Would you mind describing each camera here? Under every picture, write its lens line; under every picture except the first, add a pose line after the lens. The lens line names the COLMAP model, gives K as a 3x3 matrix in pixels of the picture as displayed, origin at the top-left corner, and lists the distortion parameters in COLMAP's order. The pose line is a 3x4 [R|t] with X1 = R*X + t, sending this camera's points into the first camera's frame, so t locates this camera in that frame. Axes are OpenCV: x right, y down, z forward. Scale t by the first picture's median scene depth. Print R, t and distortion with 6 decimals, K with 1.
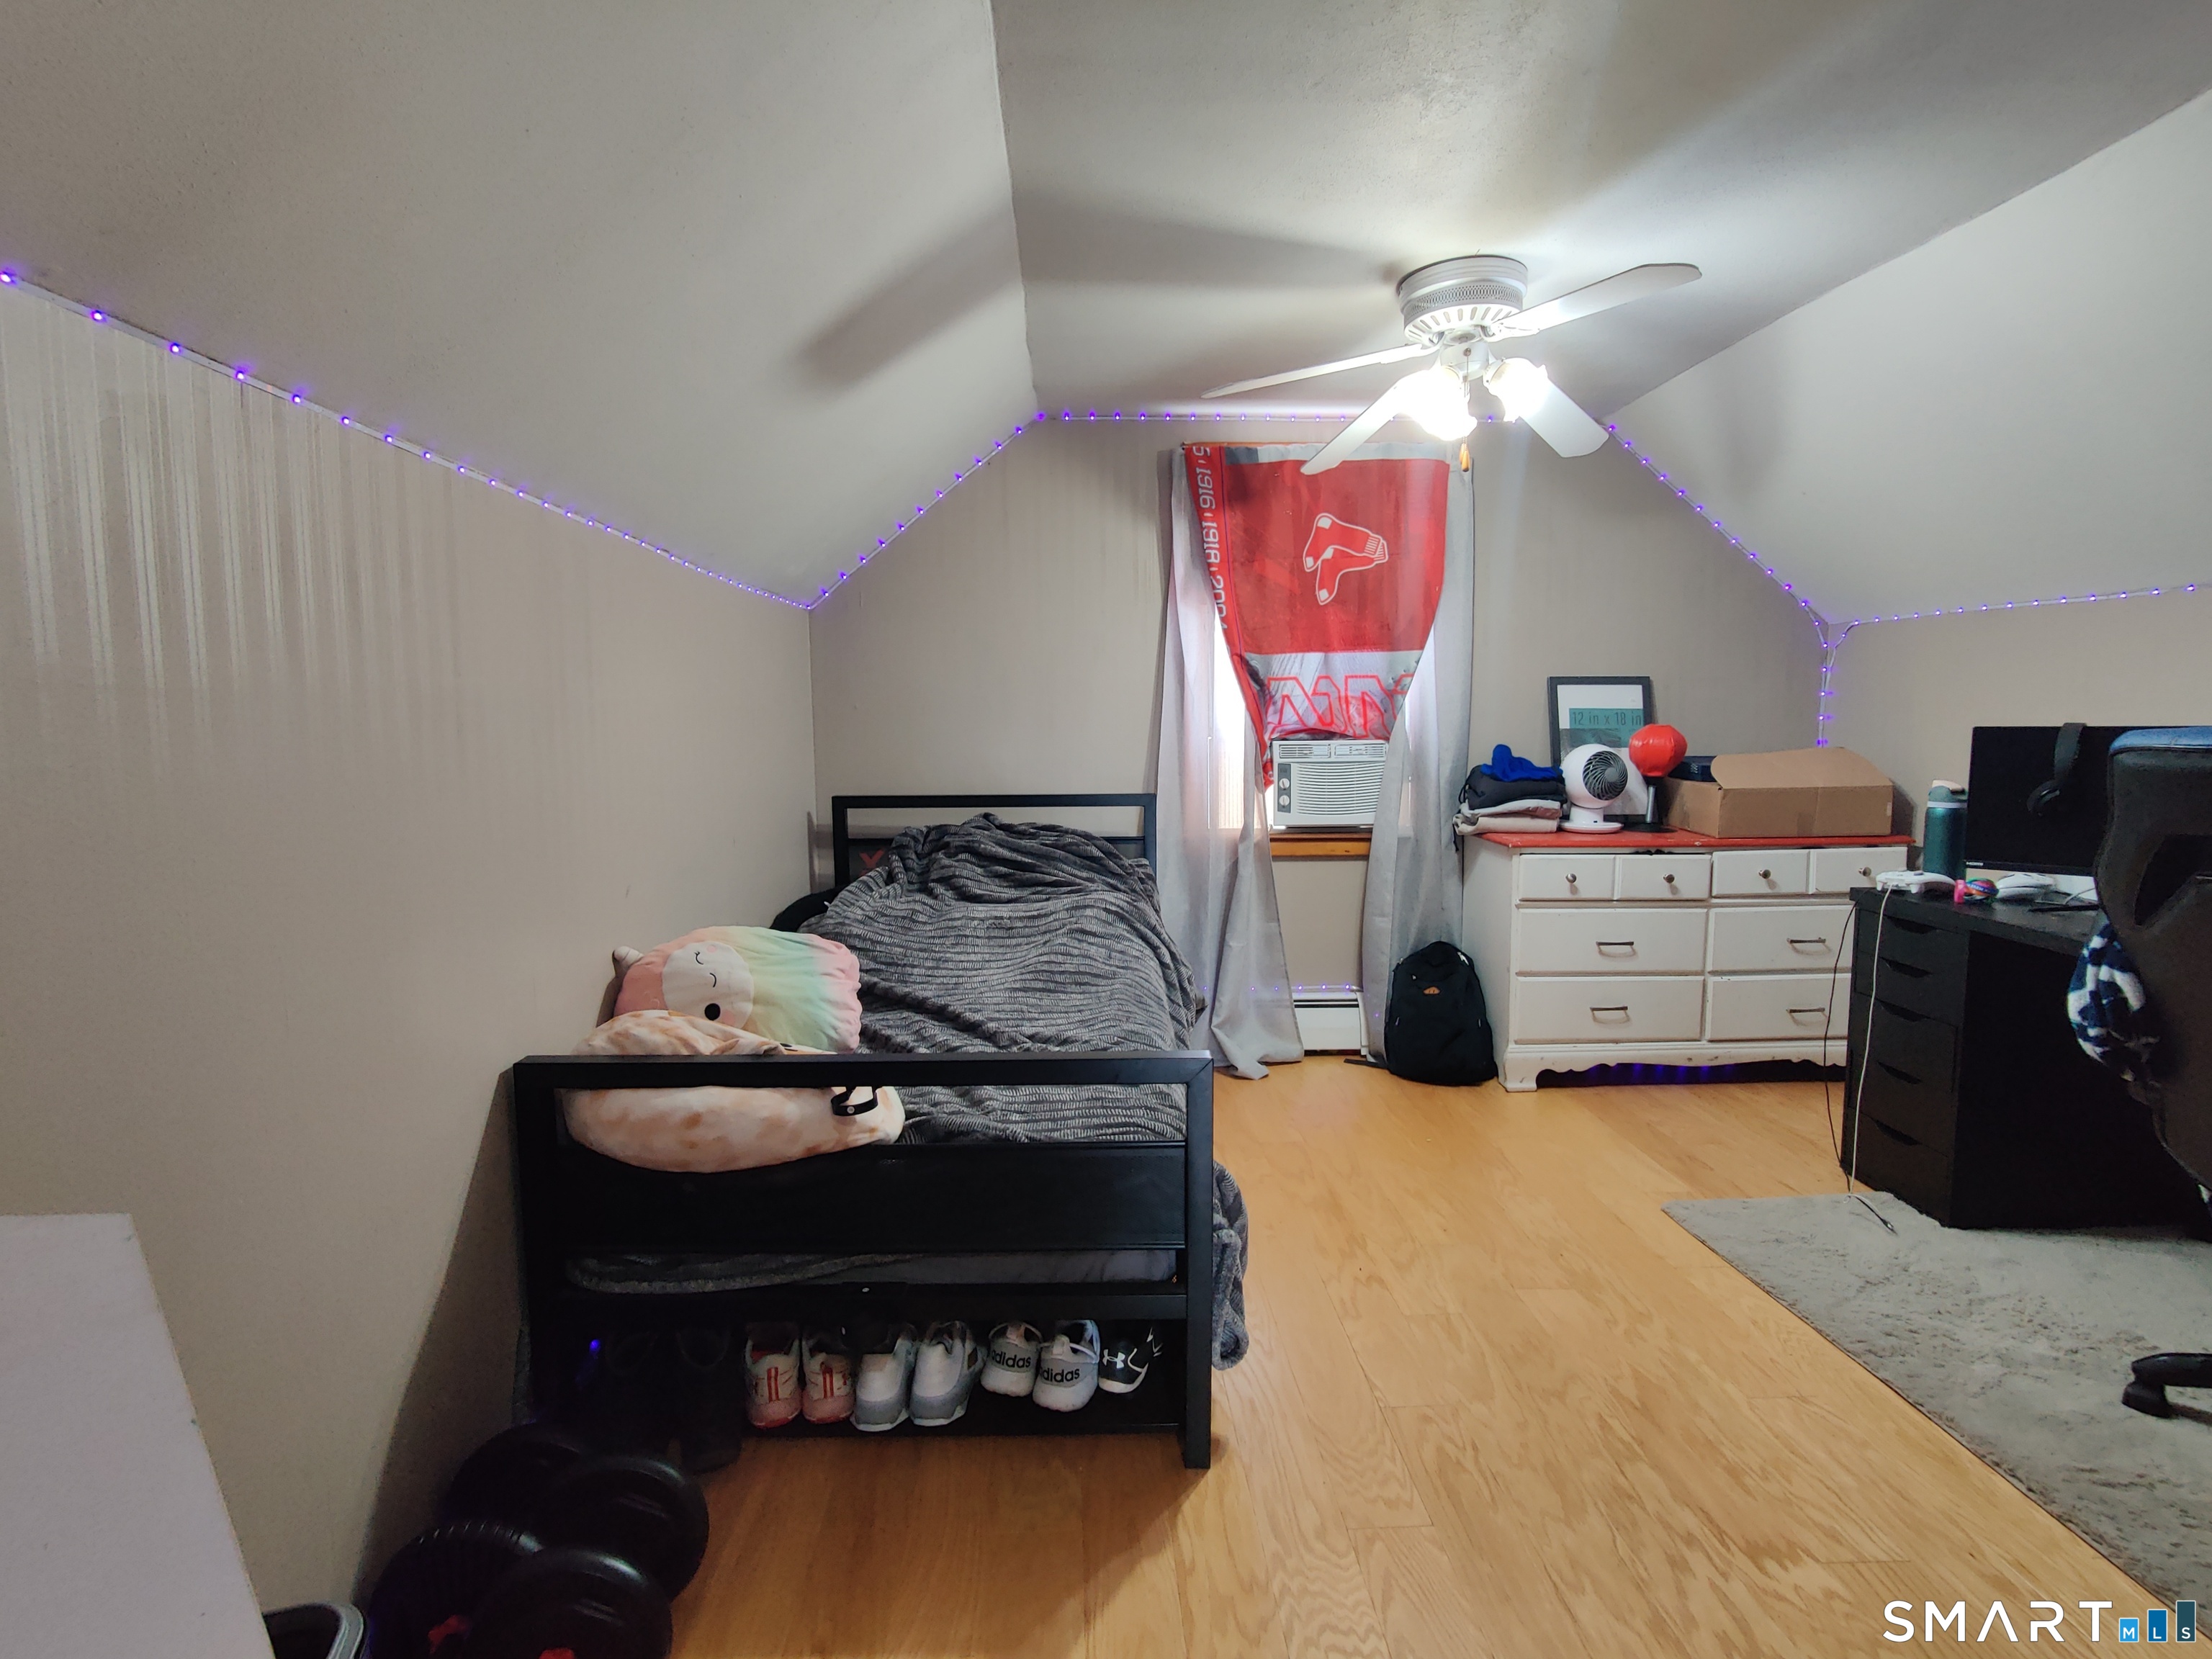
lens RADIAL K [[1107.6, 0, 1103.8], [0, 1107.6, 831.3], [0, 0, 1]] dist [-0.000158, 0.000058]
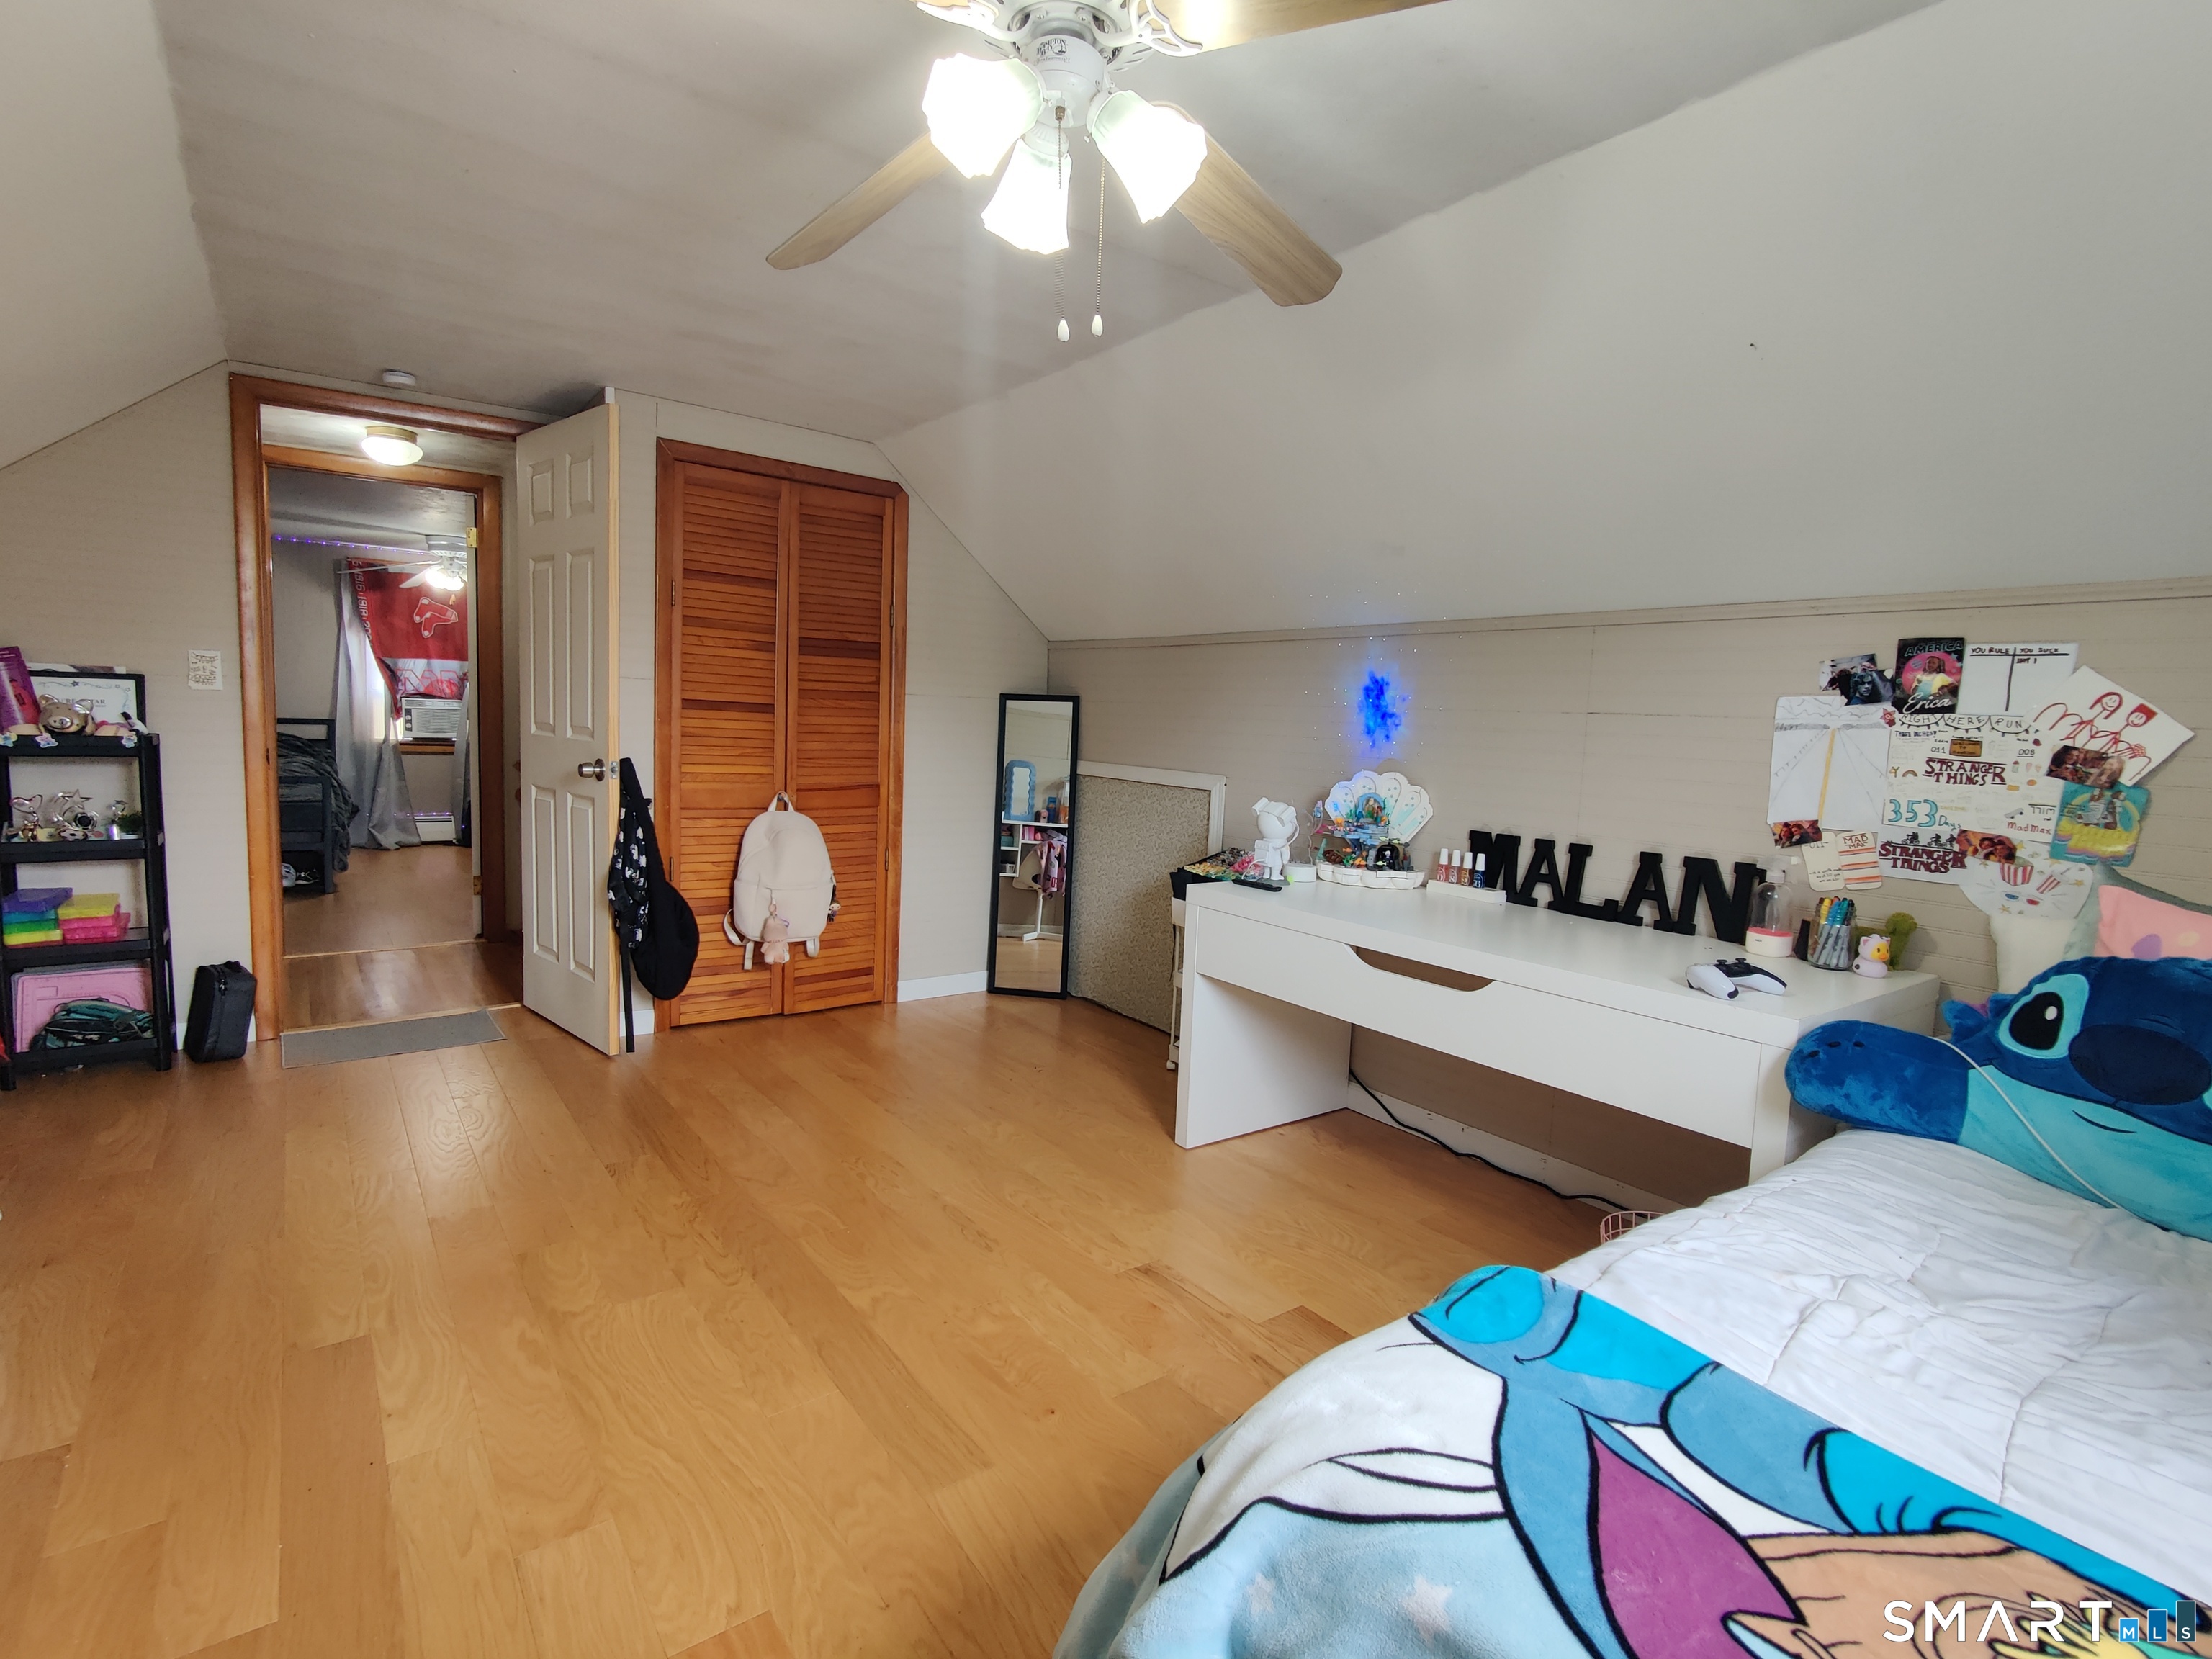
lens RADIAL K [[1107.6, 0, 1104.0], [0, 1107.6, 830.9], [0, 0, 1]] dist [-0.000158, 0.000058]
pose [[0.830349, -0.018850, 0.556924, 0.083008], [0.003285, 0.999576, 0.028934, 0.122349], [-0.557233, -0.022196, 0.830059, -1.603313]]
